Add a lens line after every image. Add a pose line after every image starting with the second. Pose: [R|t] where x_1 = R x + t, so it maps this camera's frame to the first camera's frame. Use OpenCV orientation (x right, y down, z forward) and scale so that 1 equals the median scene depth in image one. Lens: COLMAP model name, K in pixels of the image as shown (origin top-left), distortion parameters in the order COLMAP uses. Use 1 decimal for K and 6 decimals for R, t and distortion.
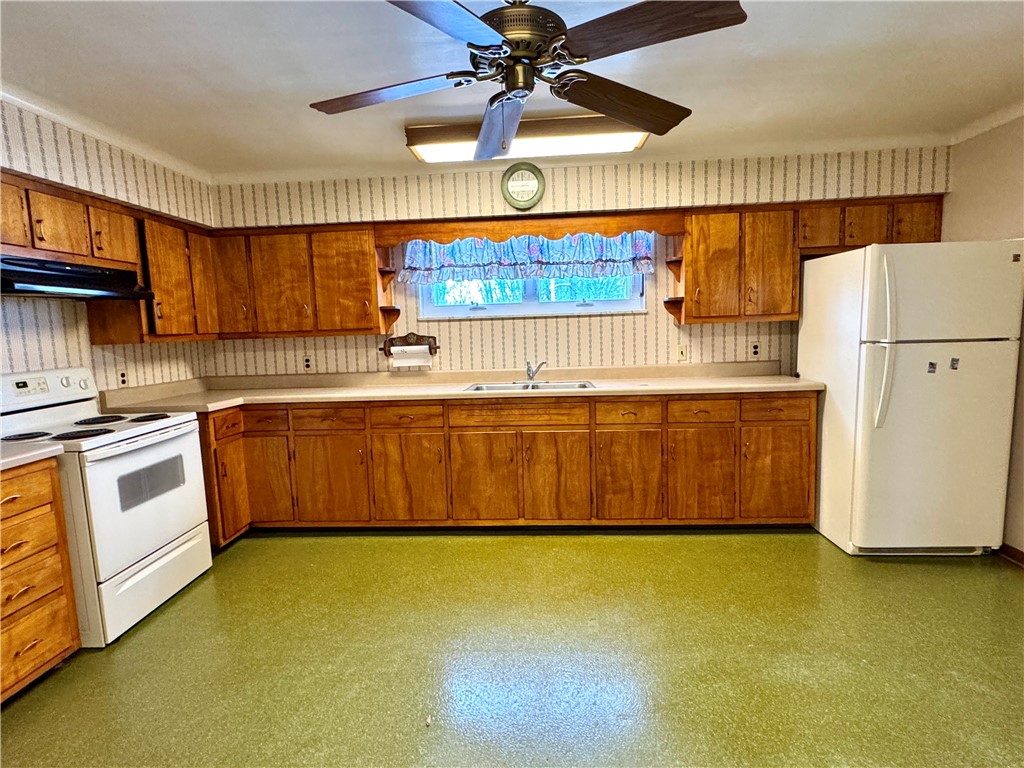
lens RADIAL K [[537.8, 0, 511.5], [0, 537.8, 385.7], [0, 0, 1]] dist [-0.002230, 0.000716]
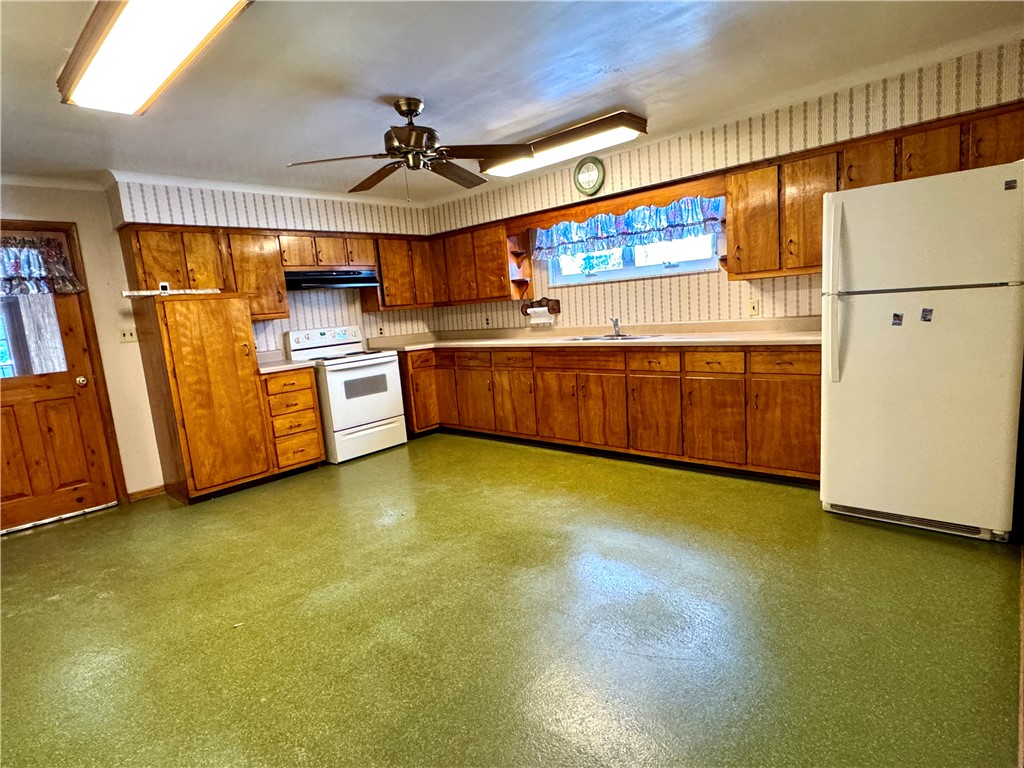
lens RADIAL K [[552.7, 0, 509.7], [0, 552.7, 384.2], [0, 0, 1]] dist [0.003111, 0.000696]
pose [[0.776075, 0.061330, -0.627652, 0.709177], [-0.016072, 0.996860, 0.077533, 0.011219], [0.630436, -0.050084, 0.774624, -0.128461]]
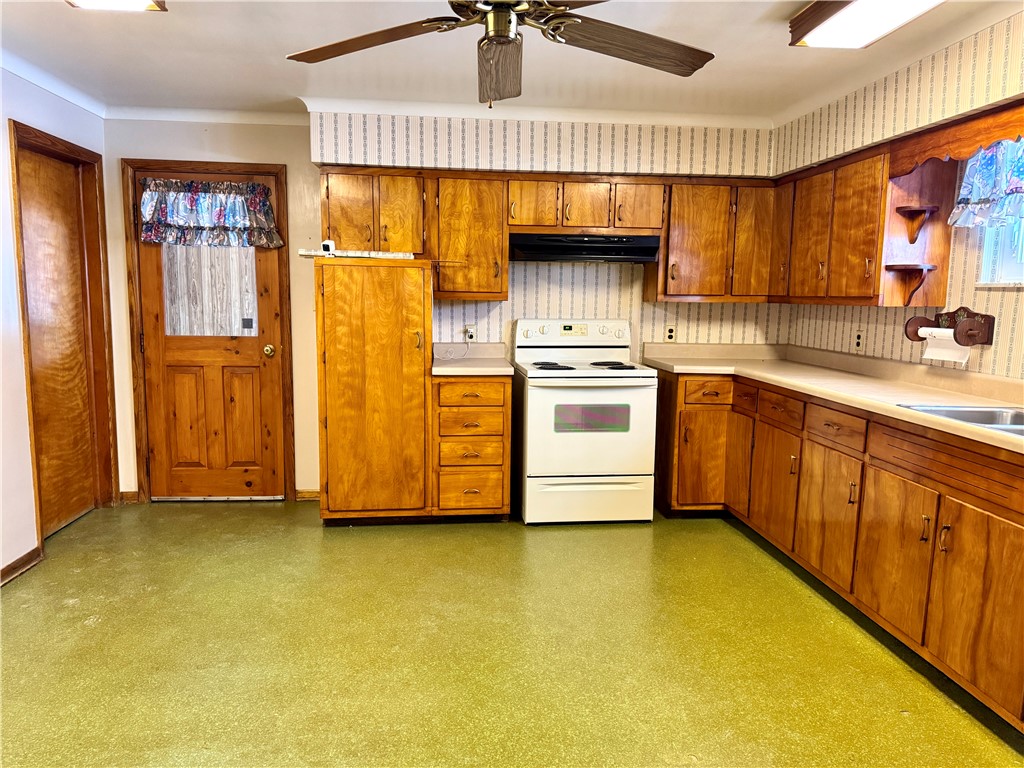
lens RADIAL K [[717.6, 0, 513.4], [0, 717.6, 387.5], [0, 0, 1]] dist [0.137274, -0.198735]
pose [[0.165926, 0.162965, -0.972579, 0.645851], [-0.130227, 0.981234, 0.142198, -0.071070], [0.977502, 0.103061, 0.184035, 0.413373]]
